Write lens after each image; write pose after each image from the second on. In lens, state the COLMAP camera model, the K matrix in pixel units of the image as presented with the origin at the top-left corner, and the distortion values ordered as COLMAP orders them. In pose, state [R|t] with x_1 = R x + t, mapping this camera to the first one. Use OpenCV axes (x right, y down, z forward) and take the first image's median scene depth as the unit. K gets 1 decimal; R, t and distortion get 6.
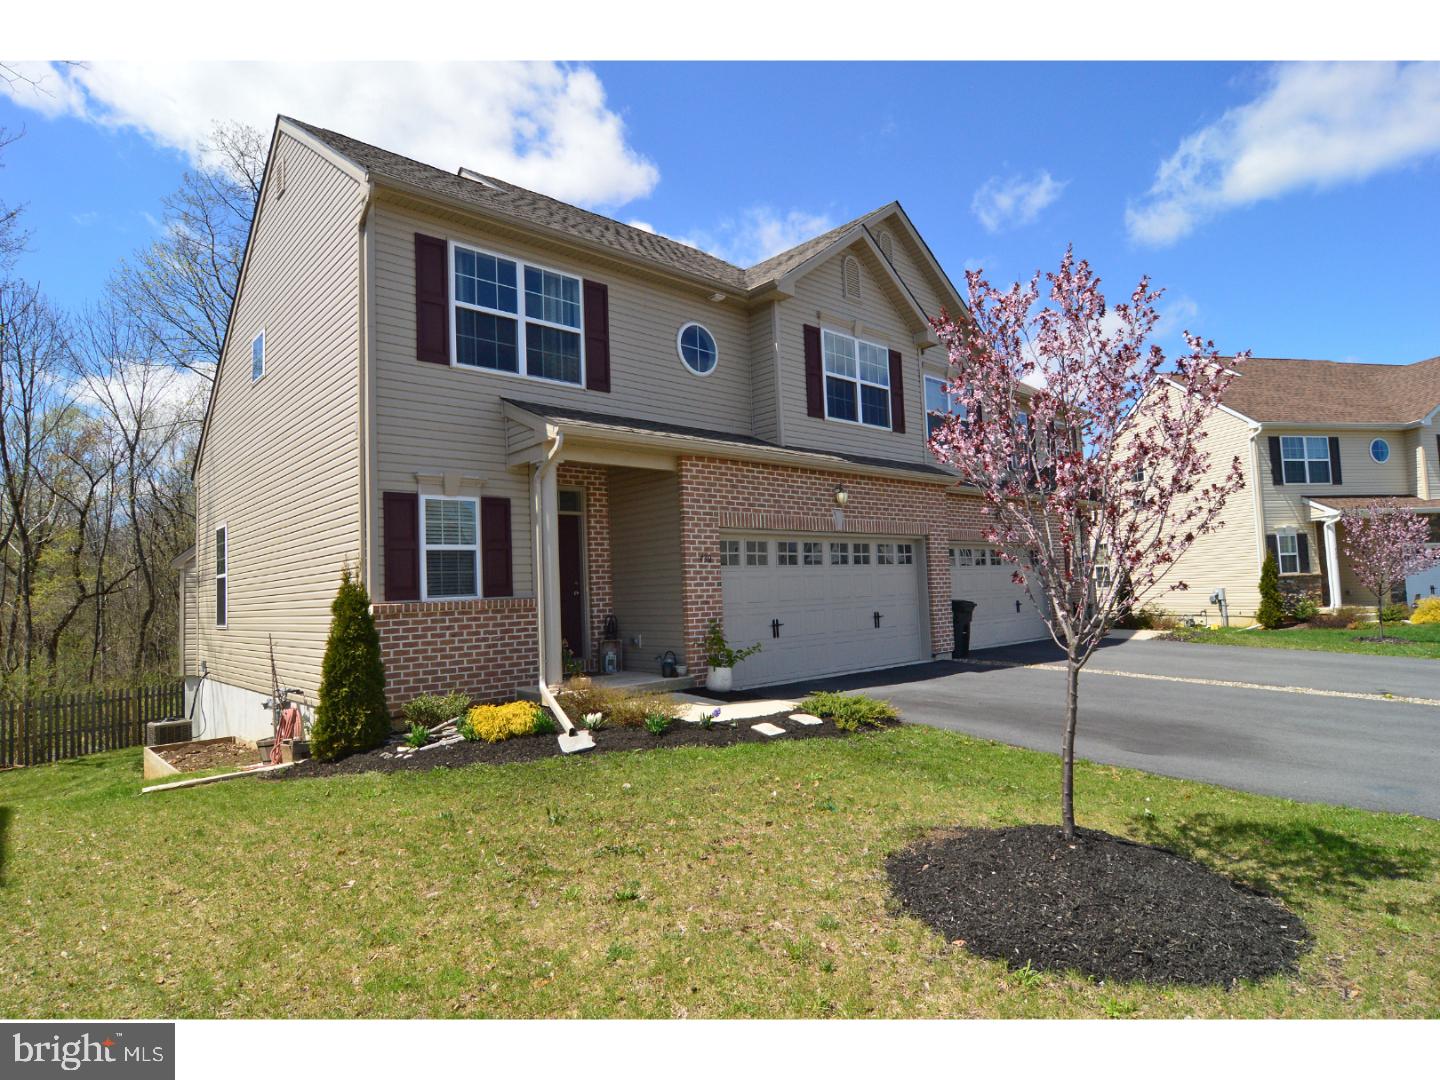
lens RADIAL K [[782.4, 0, 714.9], [0, 782.4, 533.1], [0, 0, 1]] dist [-0.008513, -0.003455]
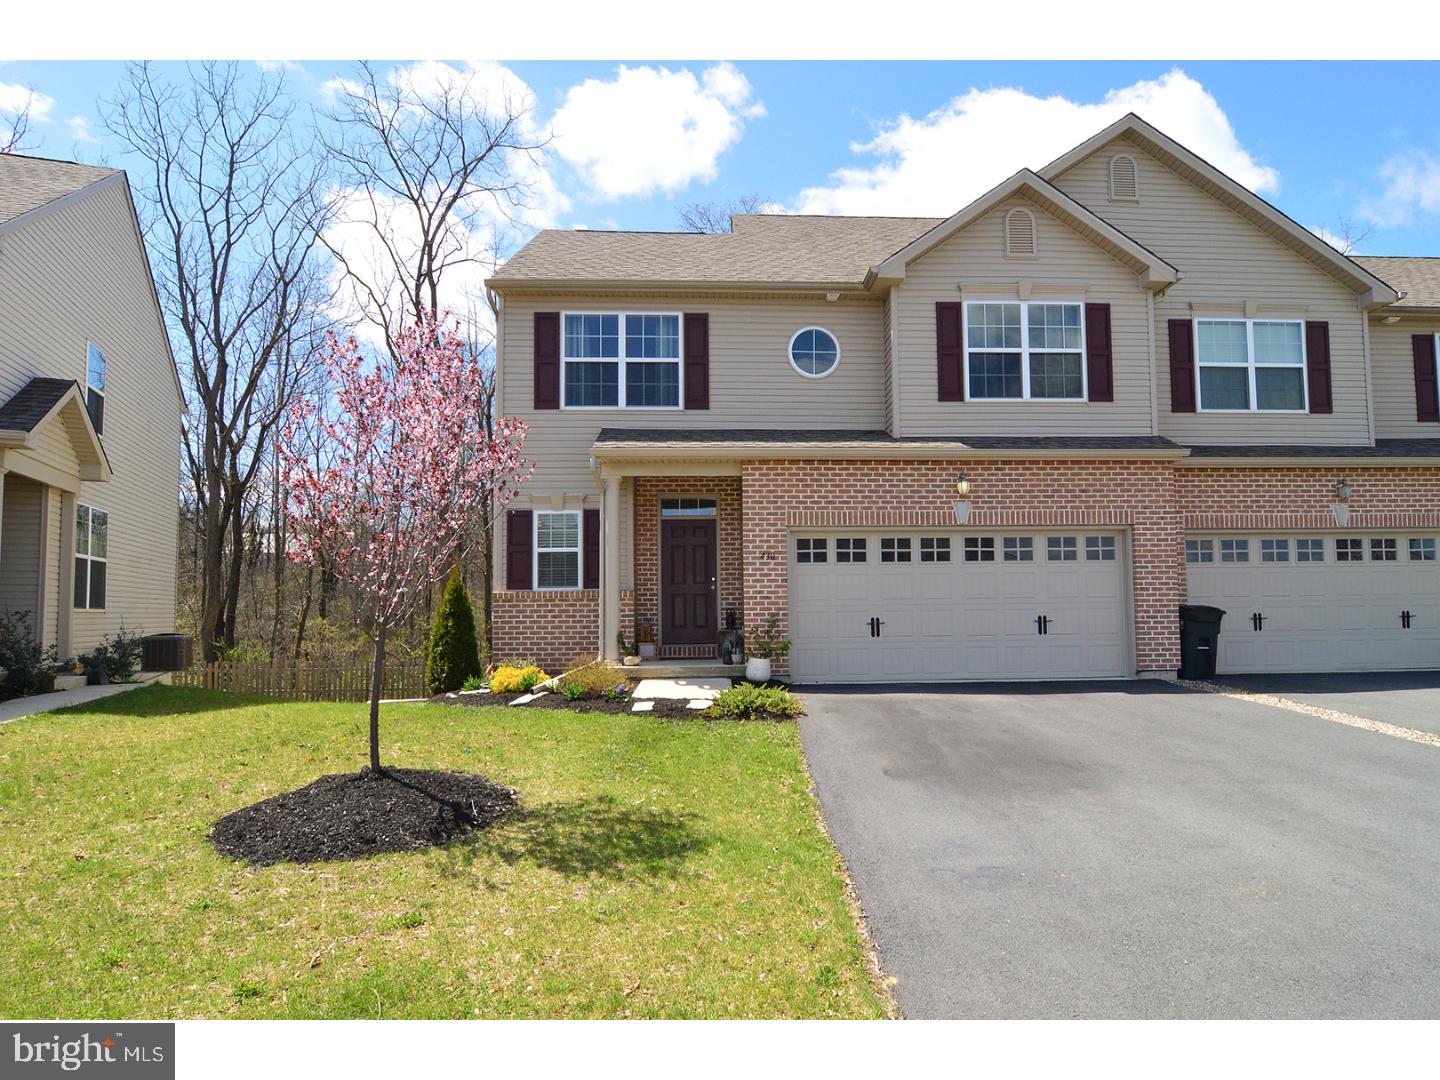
lens RADIAL K [[782.4, 0, 711.7], [0, 782.4, 555.6], [0, 0, 1]] dist [-0.008513, -0.003455]
pose [[0.778548, -0.011571, -0.627478, 0.577343], [0.029274, 0.999411, 0.017892, 0.010272], [0.626902, -0.032298, 0.778428, 0.123858]]
